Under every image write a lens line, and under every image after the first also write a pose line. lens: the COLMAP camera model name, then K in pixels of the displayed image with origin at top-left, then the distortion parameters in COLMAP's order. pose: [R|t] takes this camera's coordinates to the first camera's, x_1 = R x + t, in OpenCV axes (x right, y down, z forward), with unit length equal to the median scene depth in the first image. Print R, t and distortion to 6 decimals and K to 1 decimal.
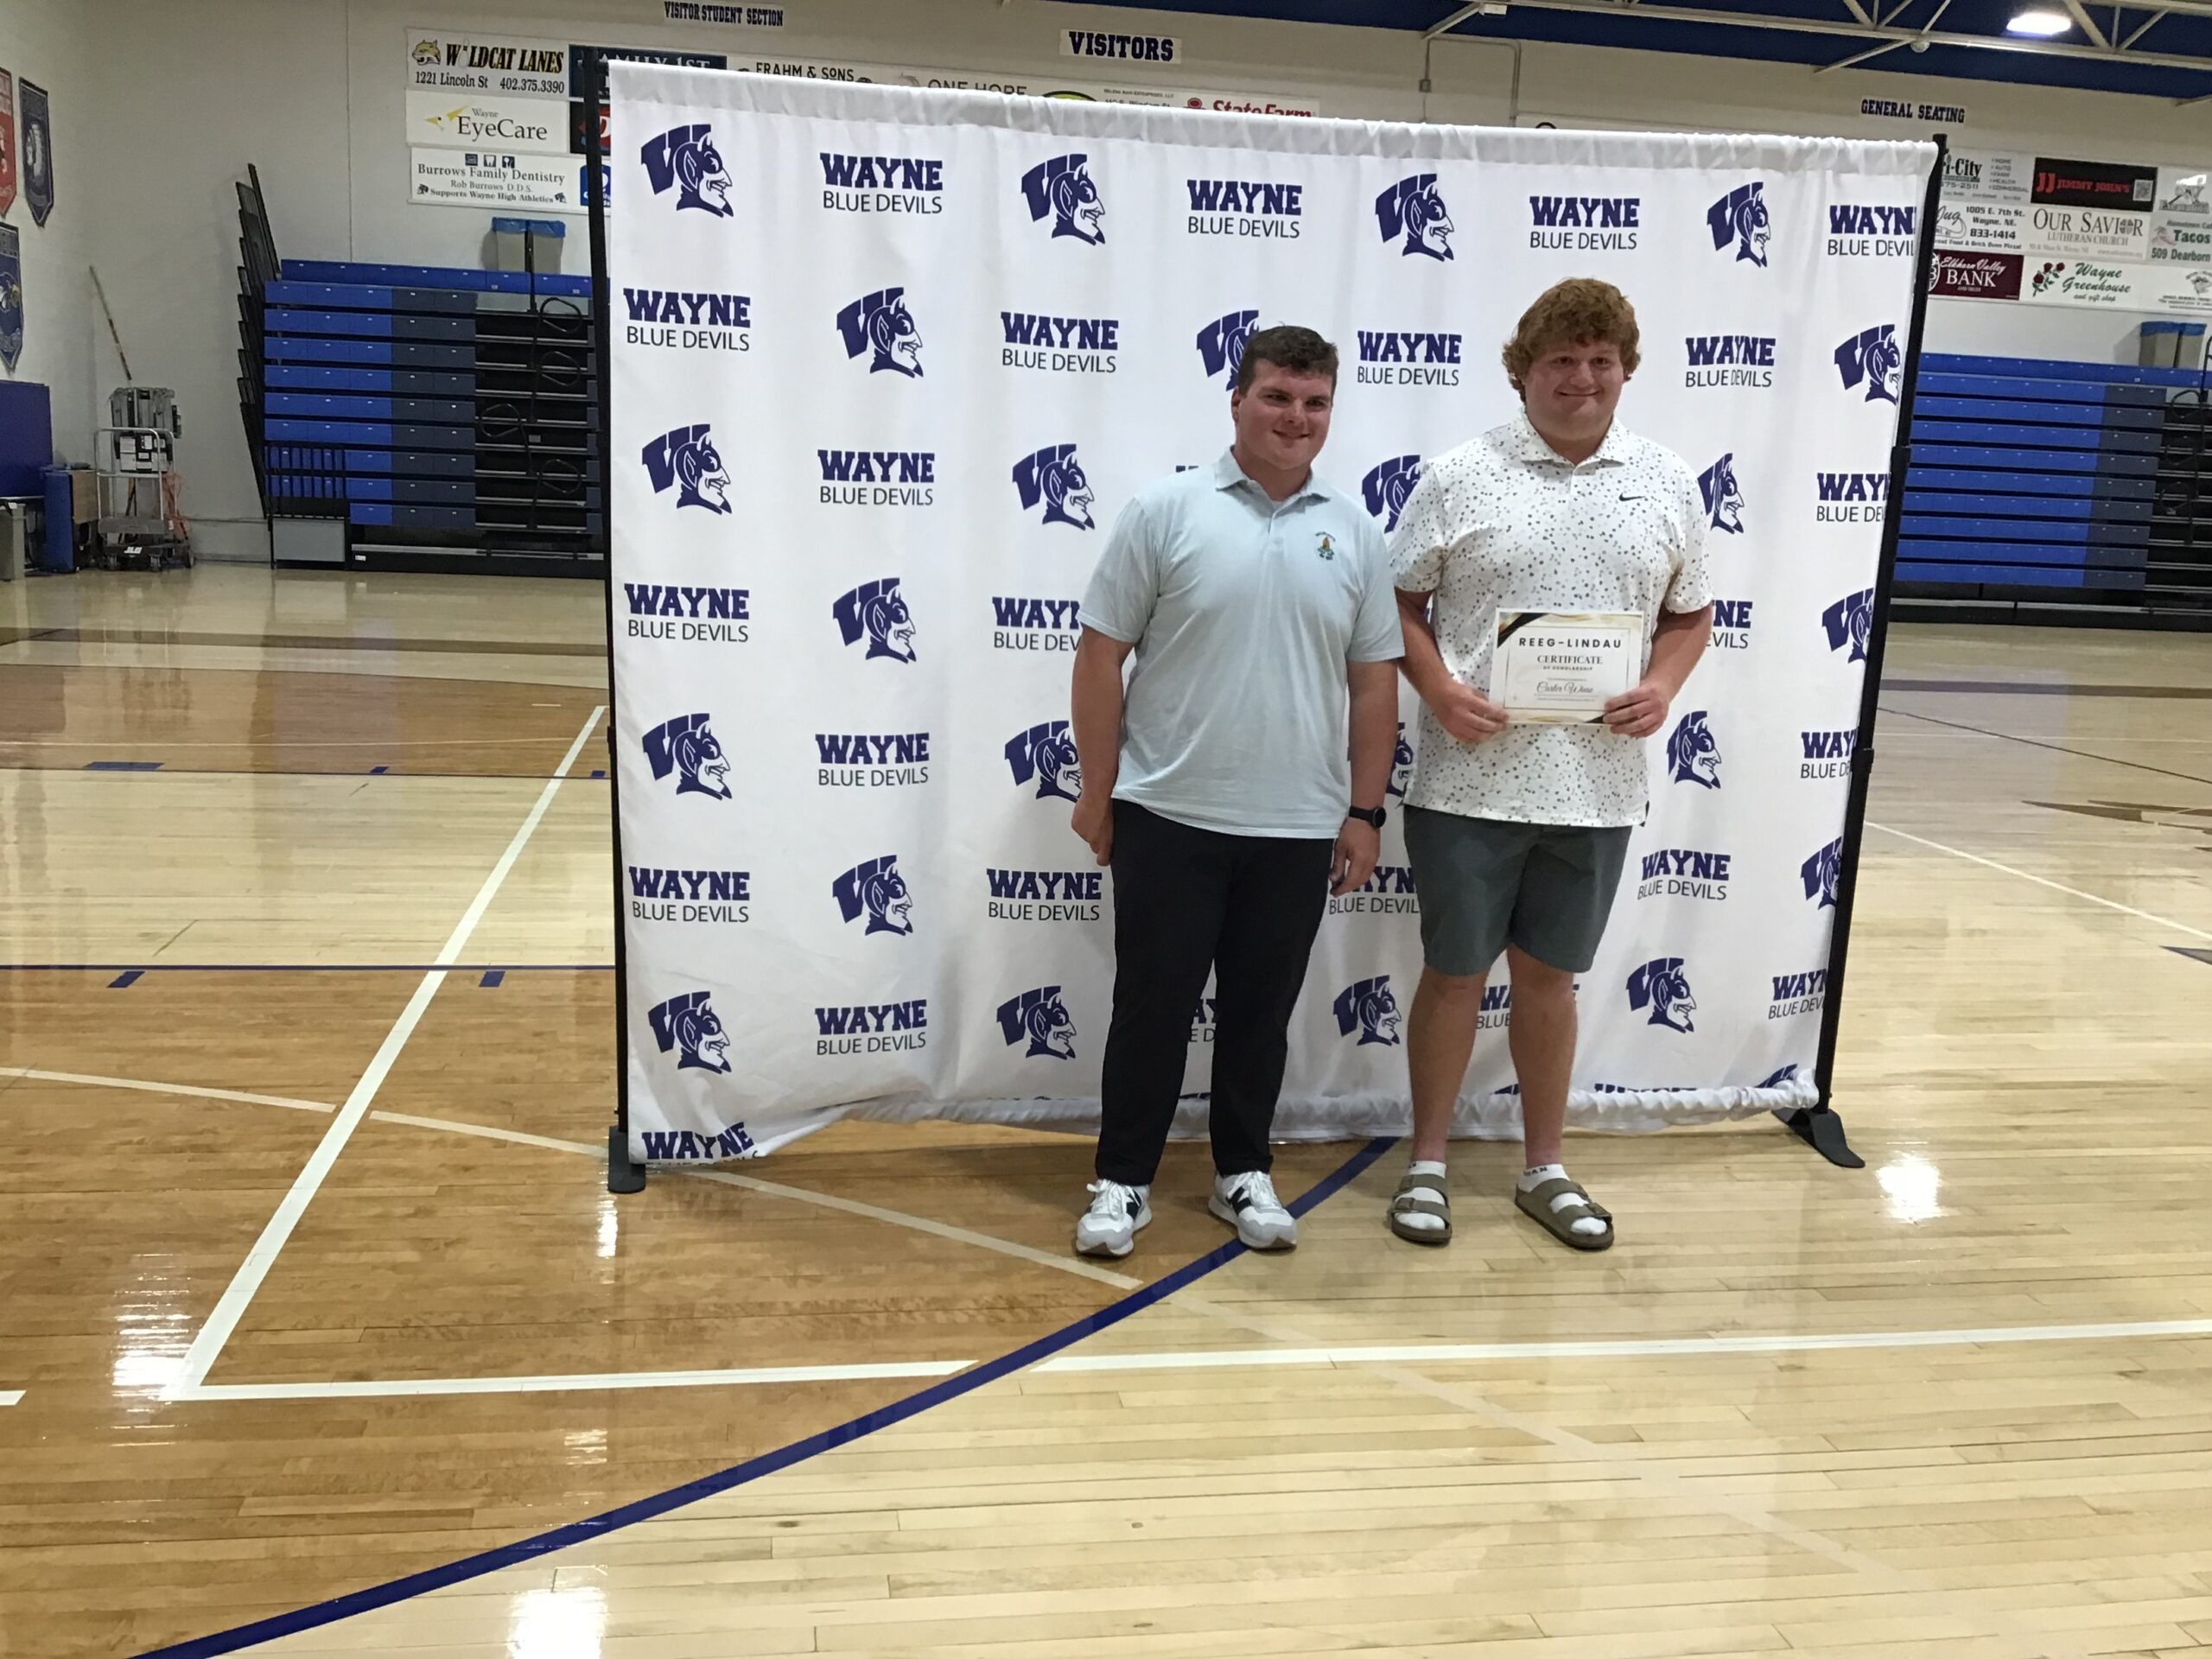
lens RADIAL K [[2004.4, 0, 1101.1], [0, 2004.4, 835.9], [0, 0, 1]] dist [0.109593, -0.234990]
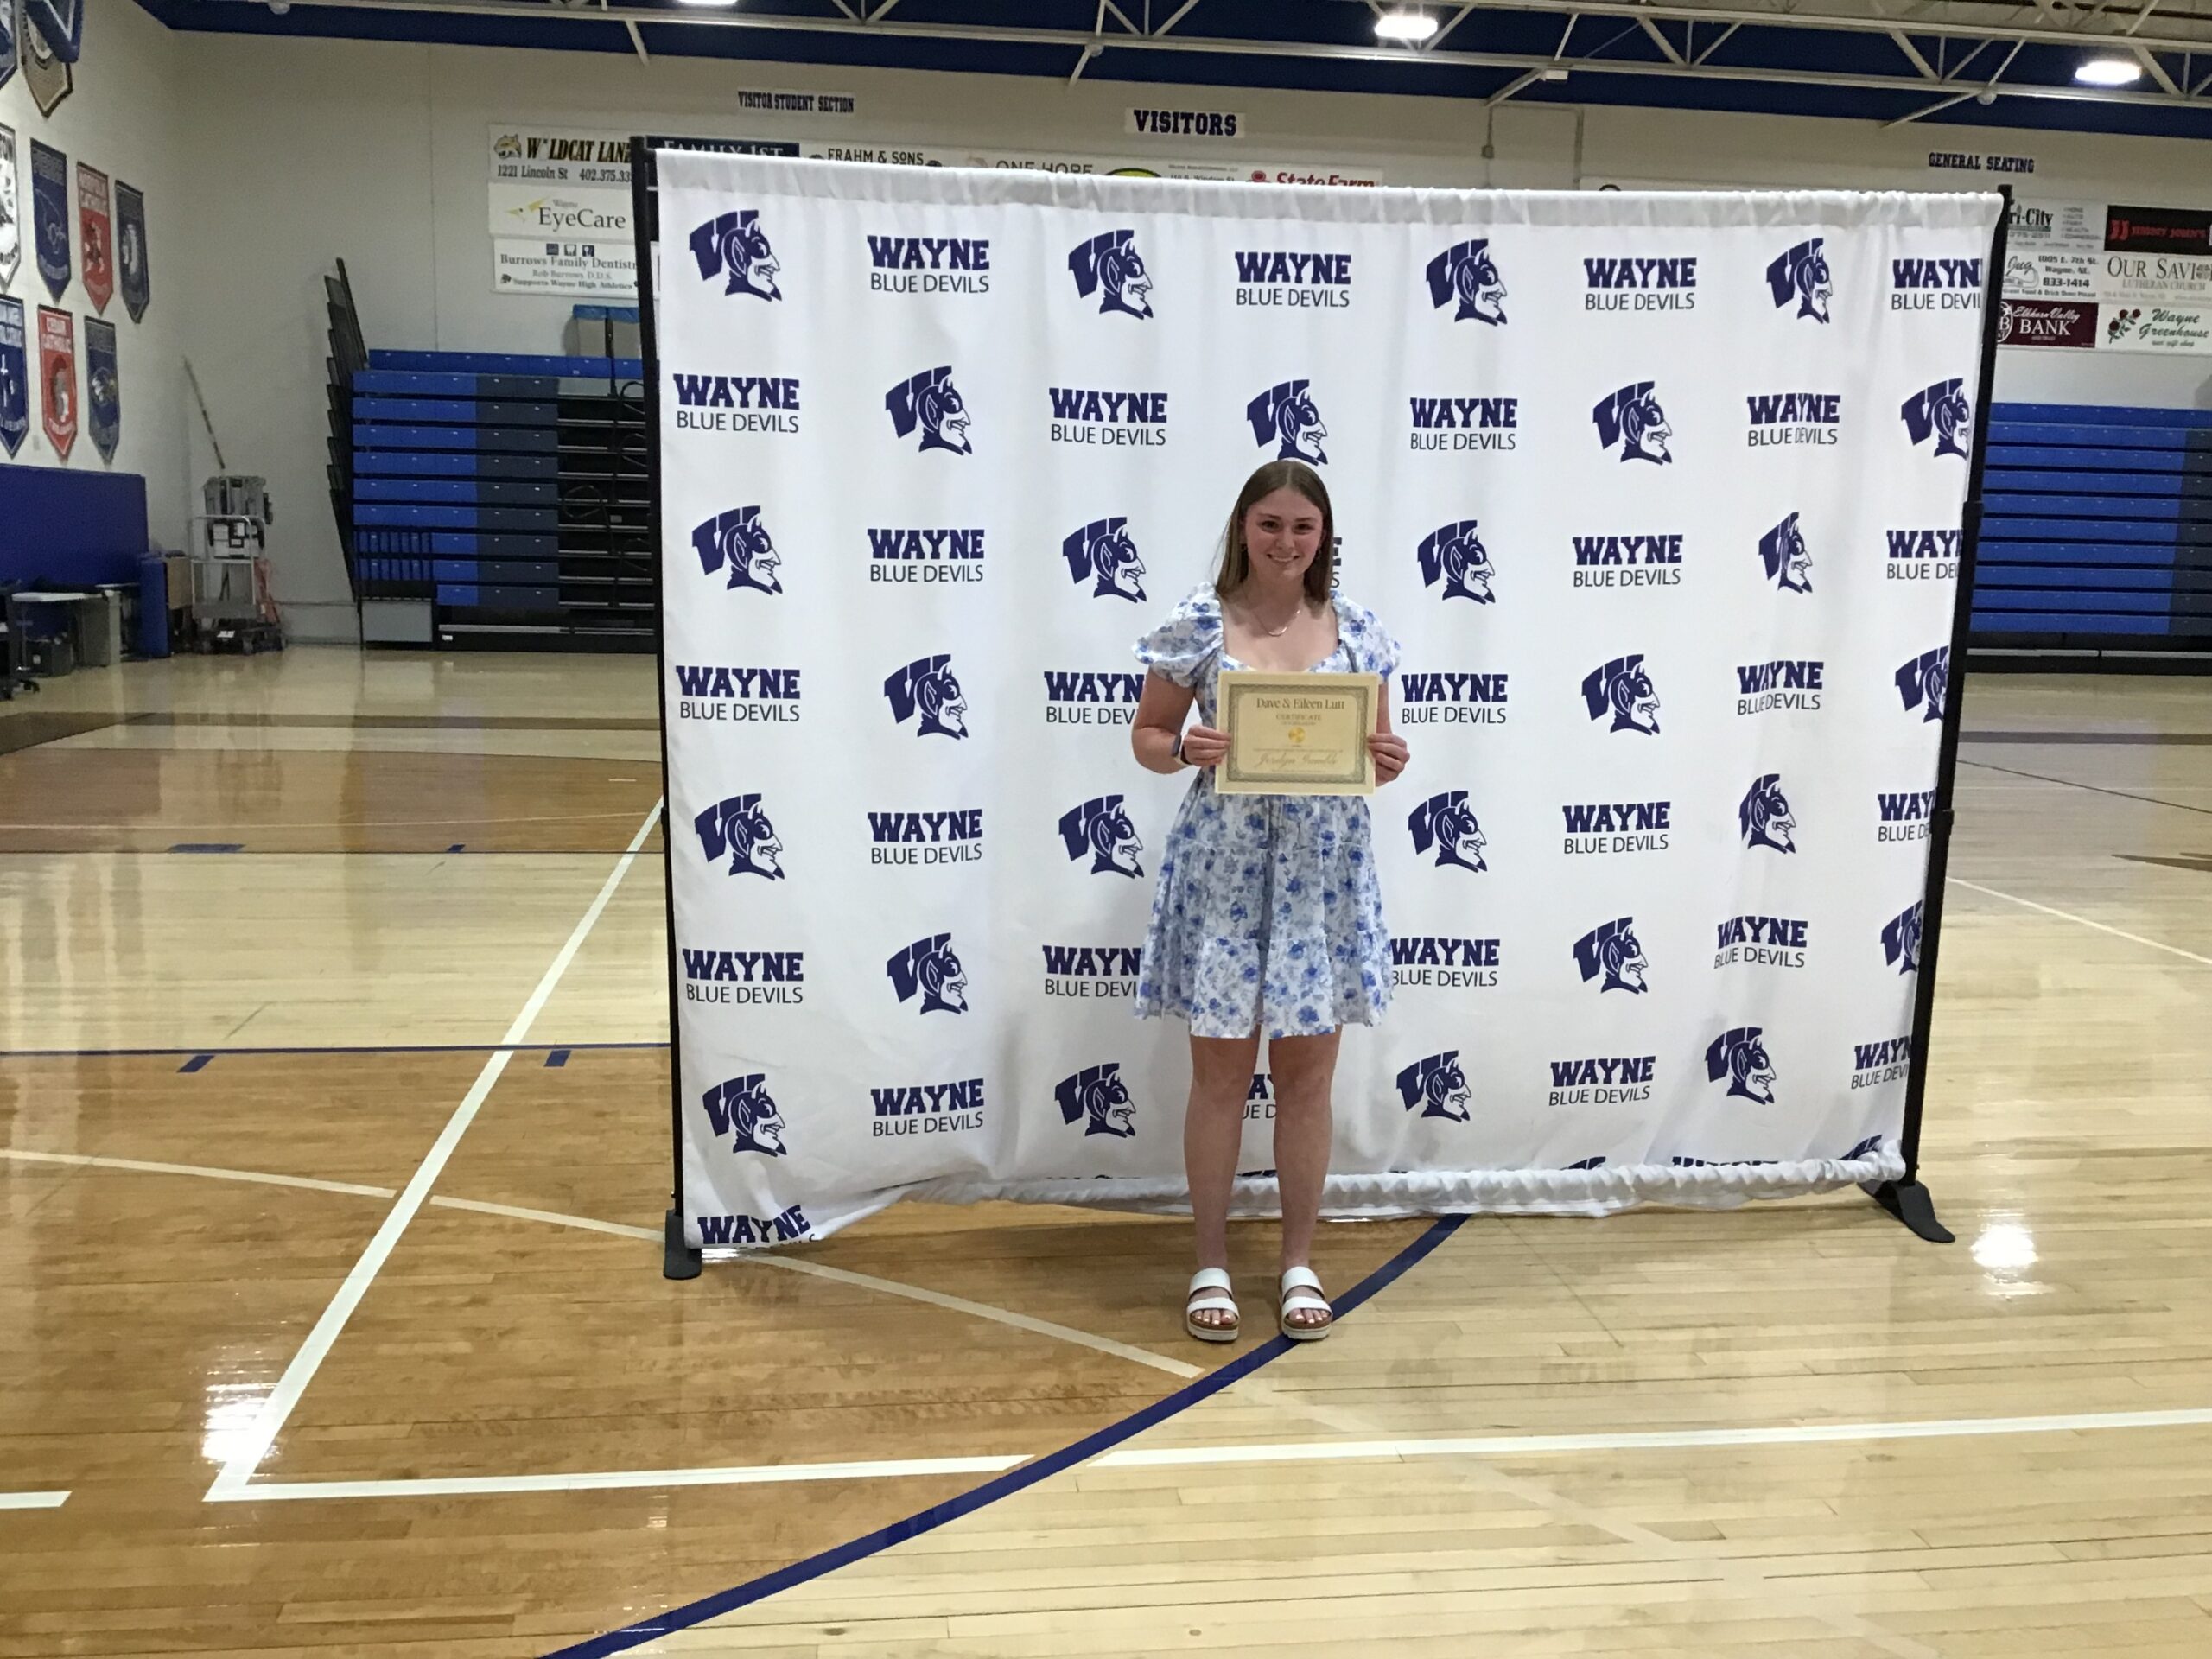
lens RADIAL K [[1991.8, 0, 1102.7], [0, 1991.8, 832.1], [0, 0, 1]] dist [0.103658, -0.194391]
pose [[0.999167, -0.014659, -0.038090, 0.010921], [0.013392, 0.999355, -0.033315, -0.006262], [0.038554, 0.032777, 0.998719, 0.018628]]
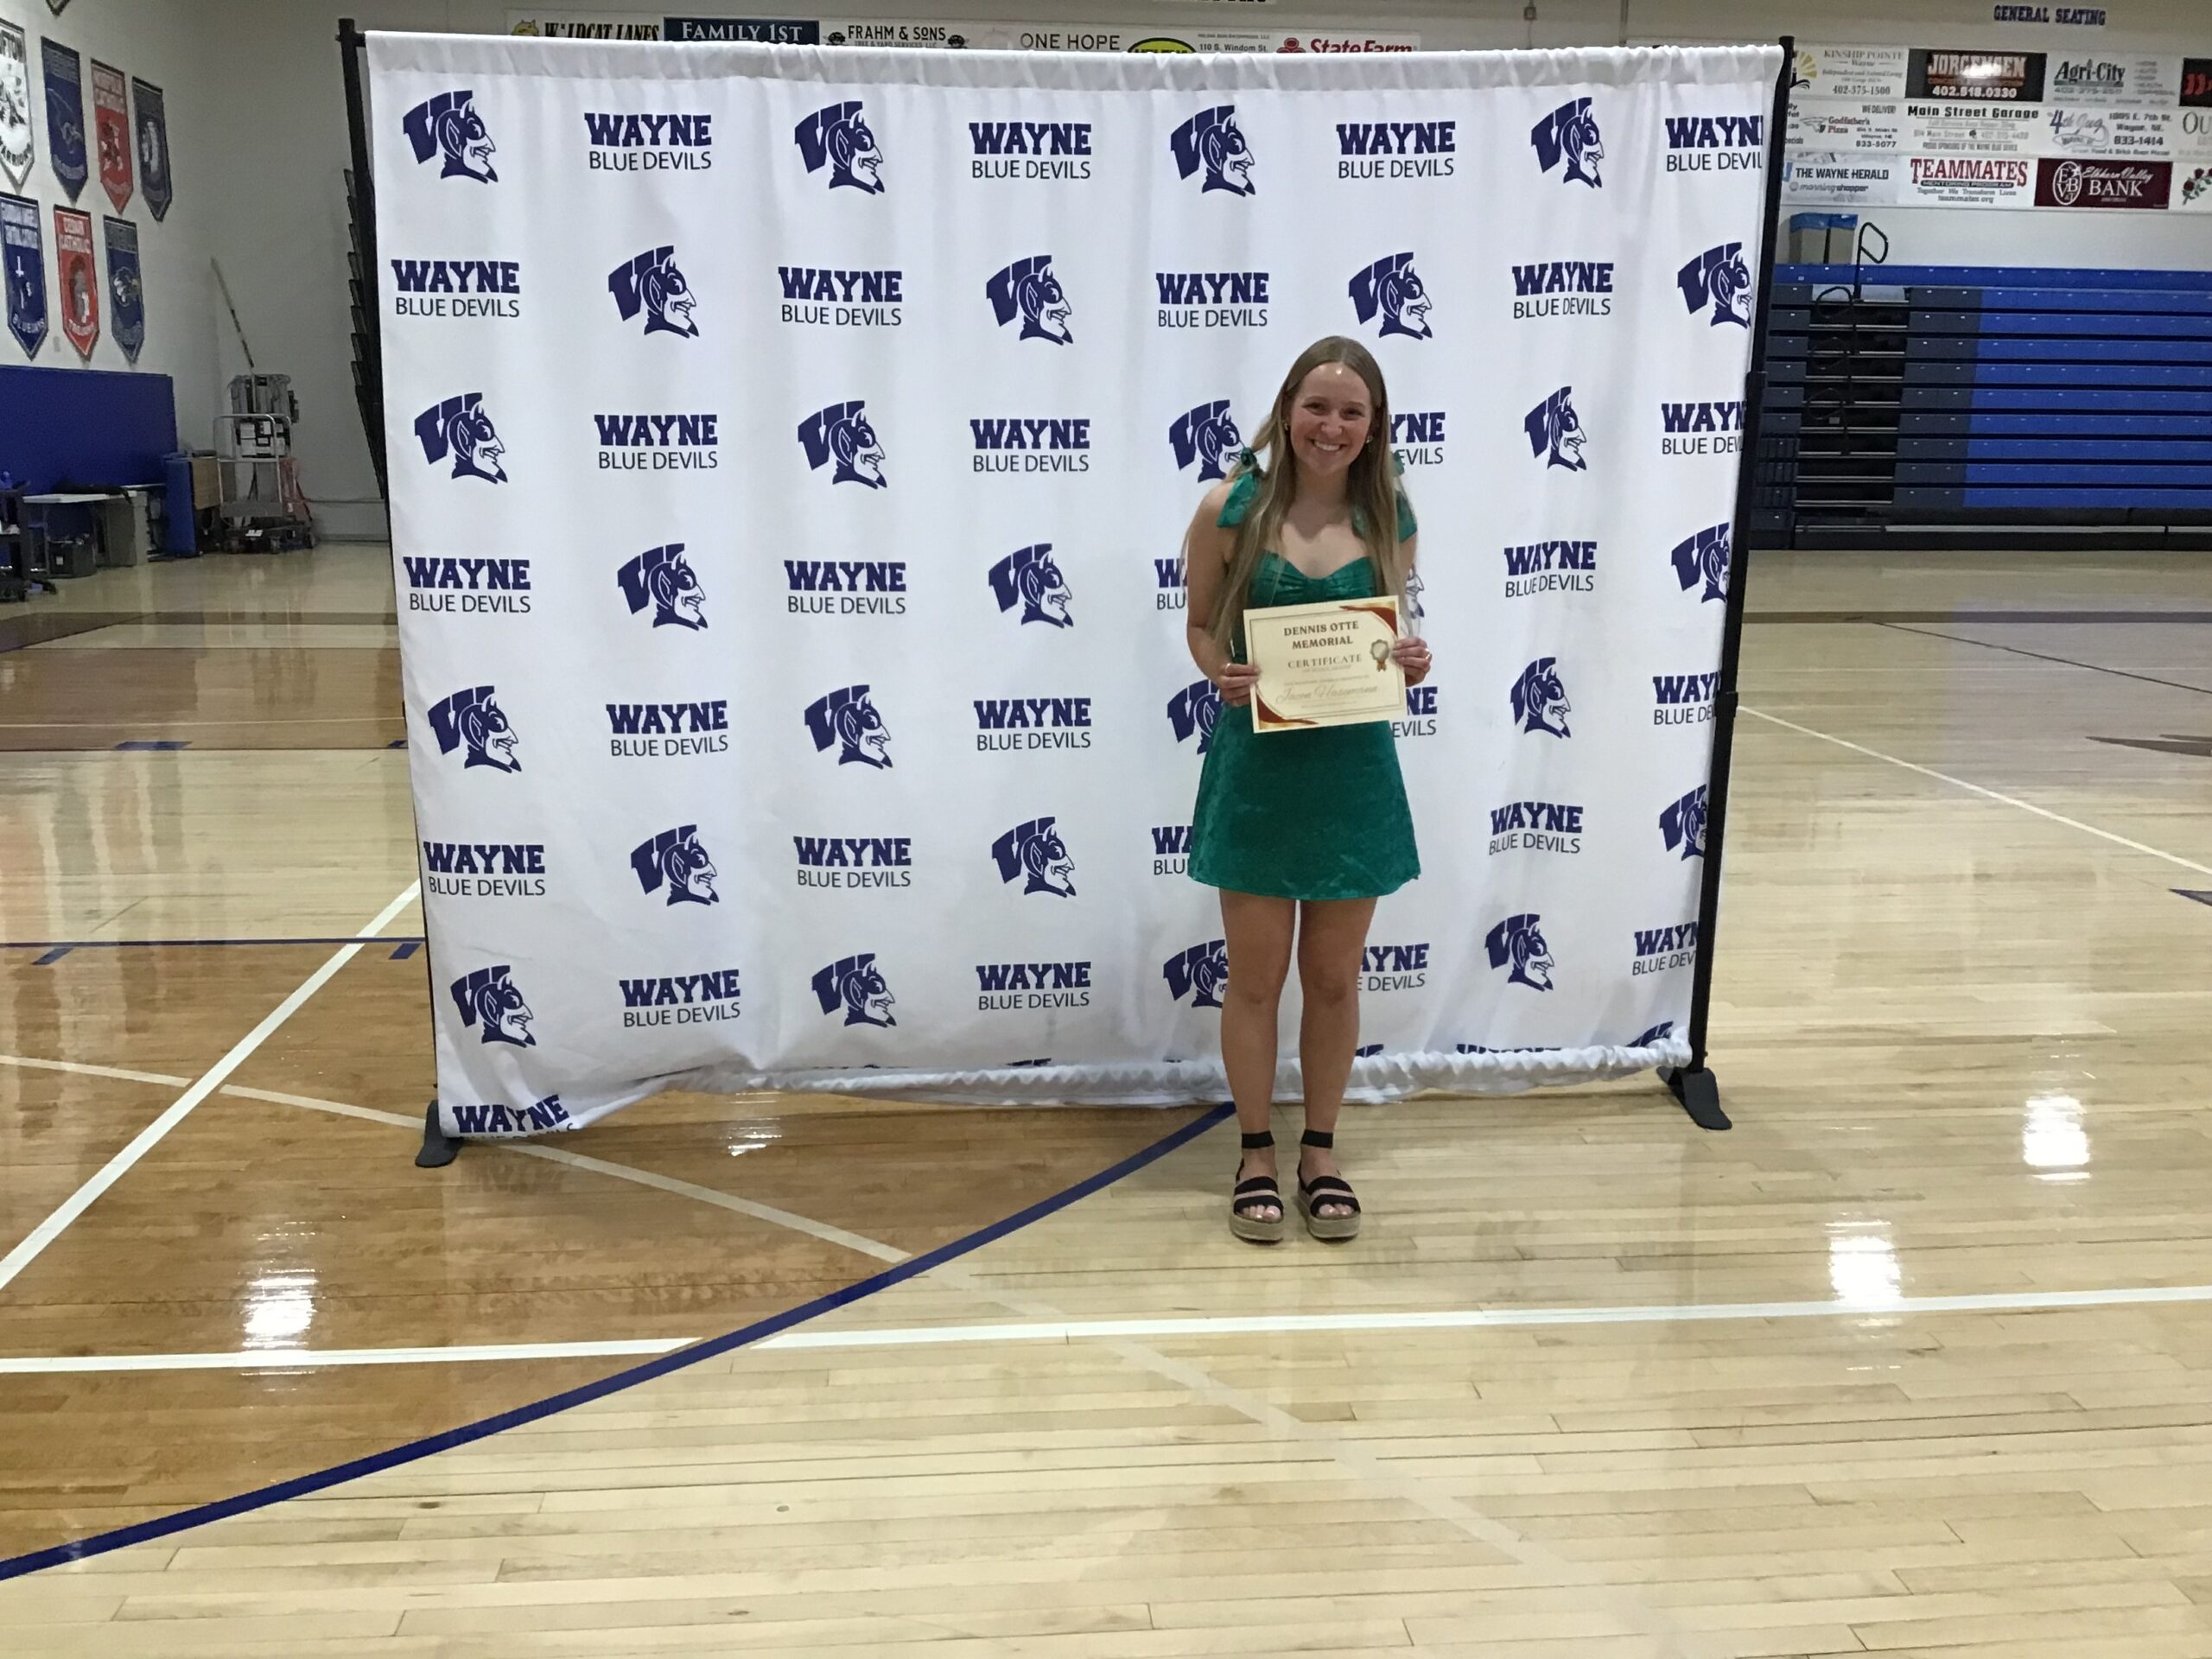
lens RADIAL K [[2003.6, 0, 1104.3], [0, 2003.6, 833.0], [0, 0, 1]] dist [0.098655, -0.186930]
pose [[0.996376, -0.018261, -0.083073, 0.177809], [0.019992, 0.999599, 0.020048, -0.001964], [0.082673, -0.021636, 0.996342, 0.030328]]
